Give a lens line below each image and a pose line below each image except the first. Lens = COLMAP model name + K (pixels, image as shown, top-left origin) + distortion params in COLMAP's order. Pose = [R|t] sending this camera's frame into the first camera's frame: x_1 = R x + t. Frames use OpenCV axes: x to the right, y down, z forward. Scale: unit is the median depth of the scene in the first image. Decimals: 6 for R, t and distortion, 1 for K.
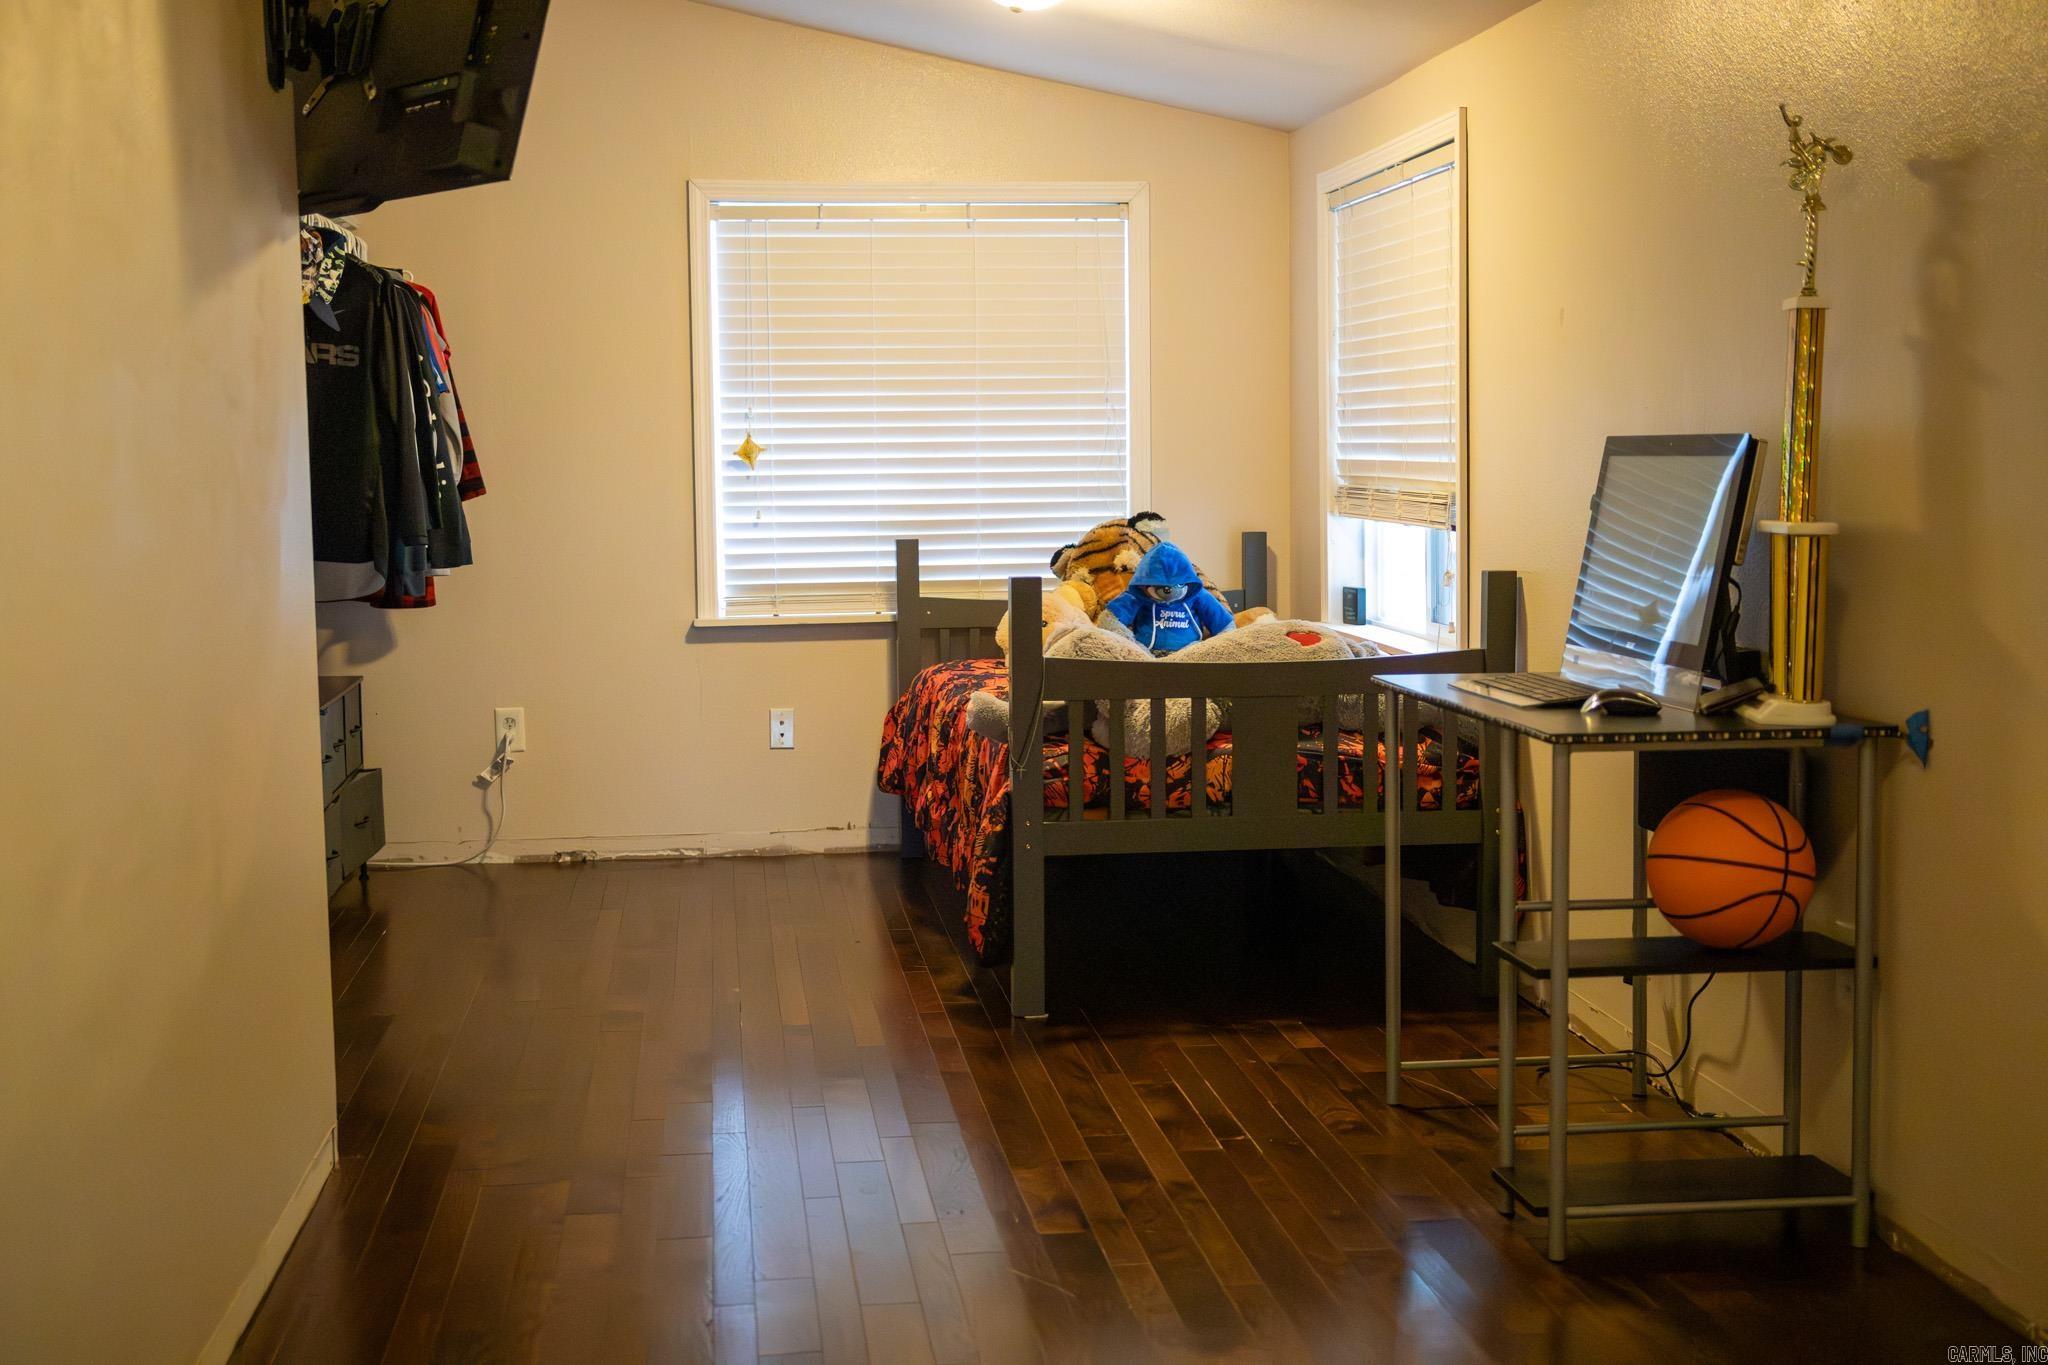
lens RADIAL K [[2483.6, 0, 1024.0], [0, 2483.6, 682.5], [0, 0, 1]] dist [0.033485, 0.033622]
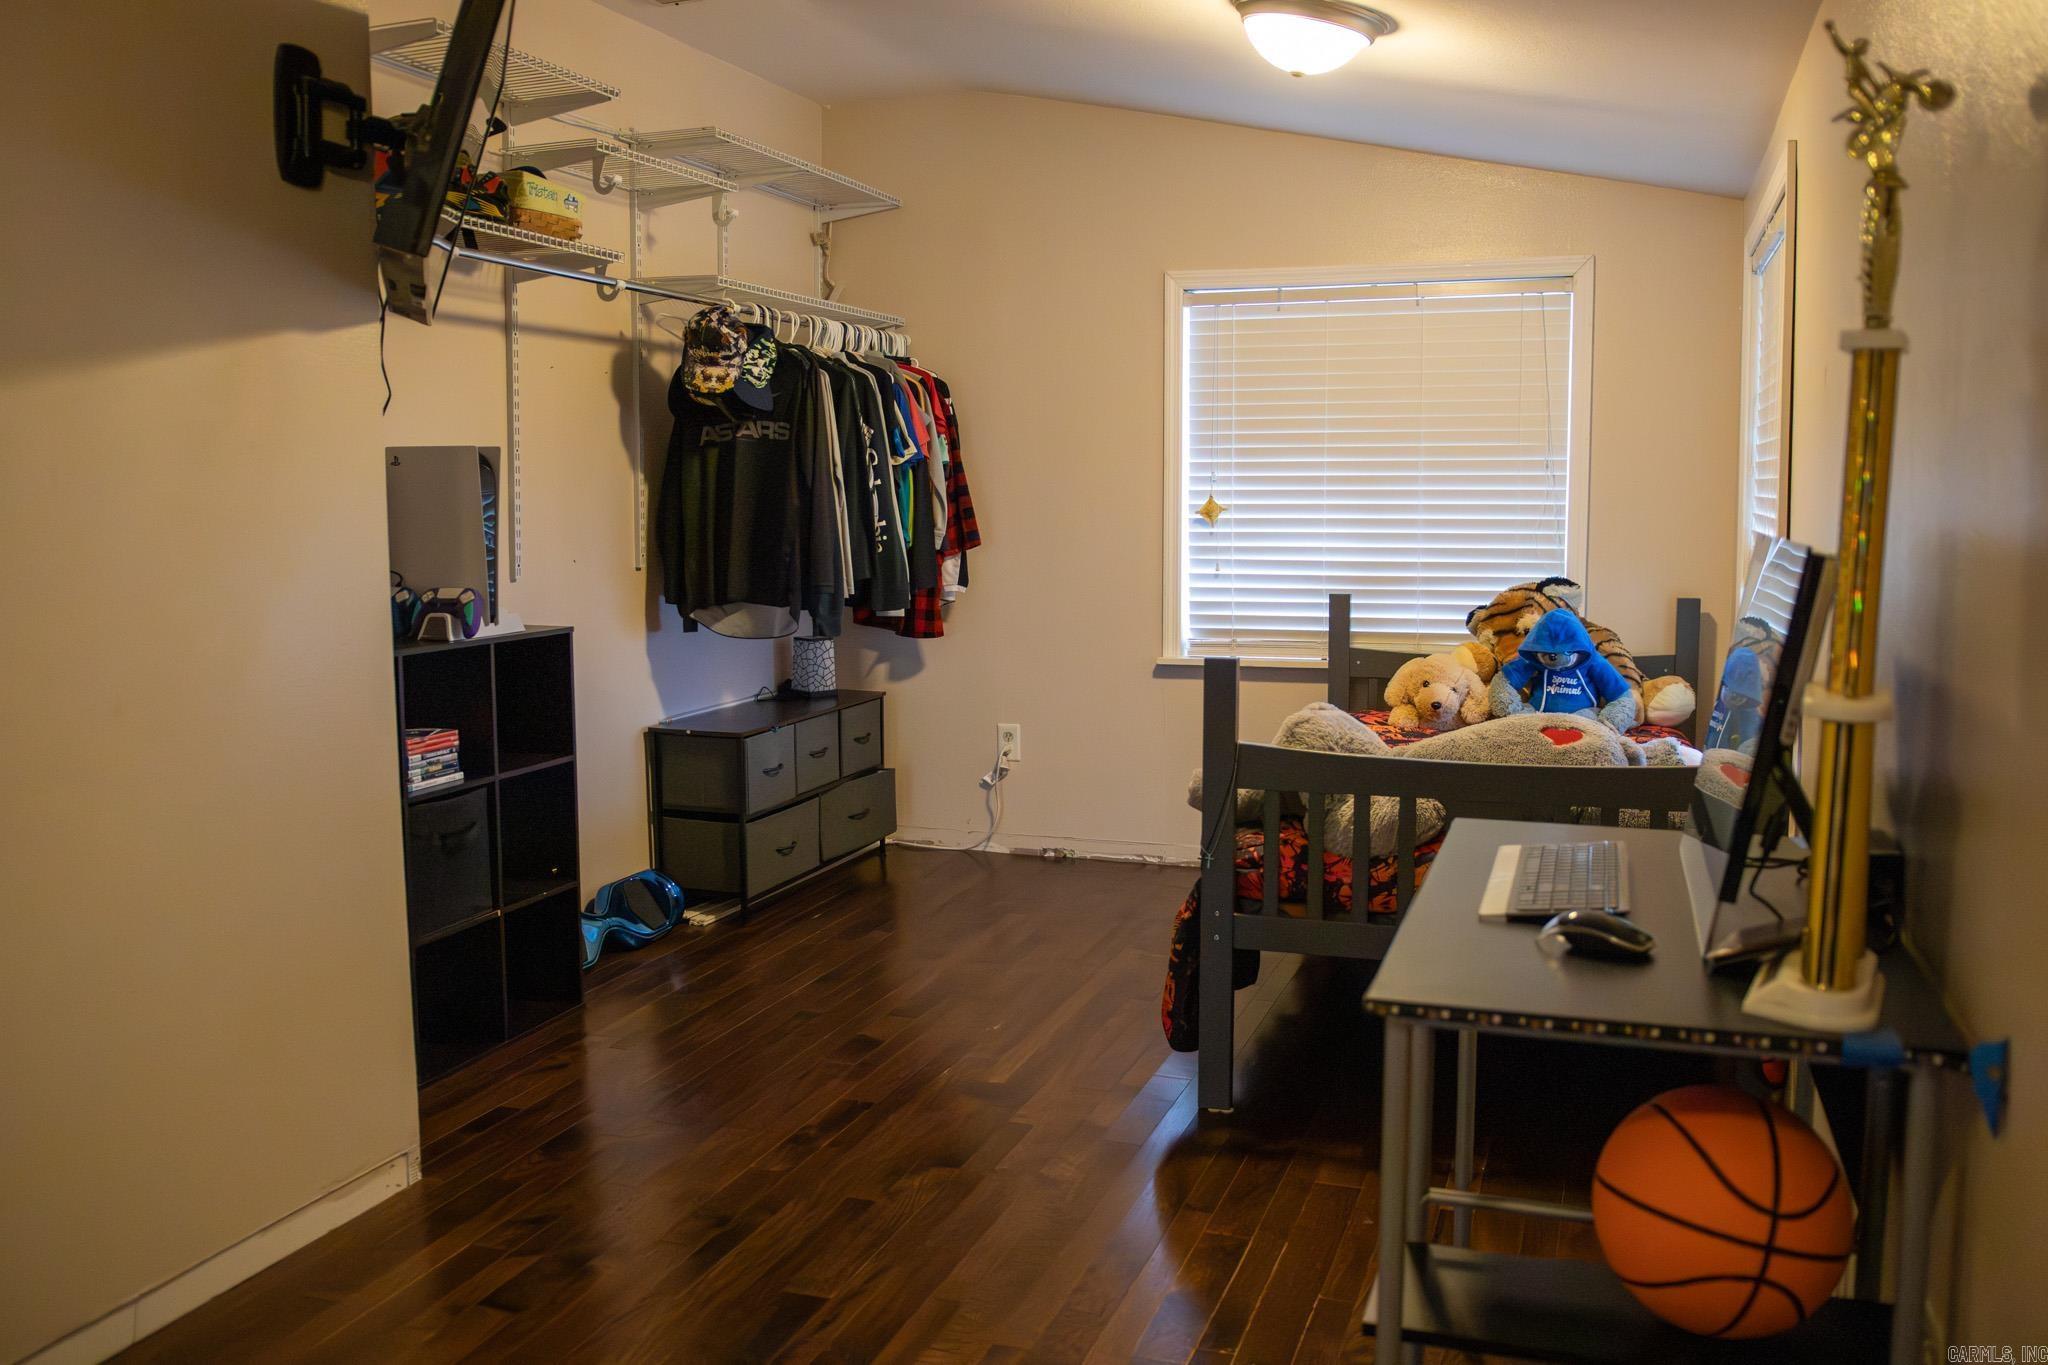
lens RADIAL K [[1702.5, 0, 1024.0], [0, 1702.5, 682.5], [0, 0, 1]] dist [-0.087399, 0.070447]
pose [[0.892514, 0.057781, -0.447304, 0.167395], [-0.048222, 0.998300, 0.032738, -0.037747], [0.448435, -0.007649, 0.893783, 0.284146]]
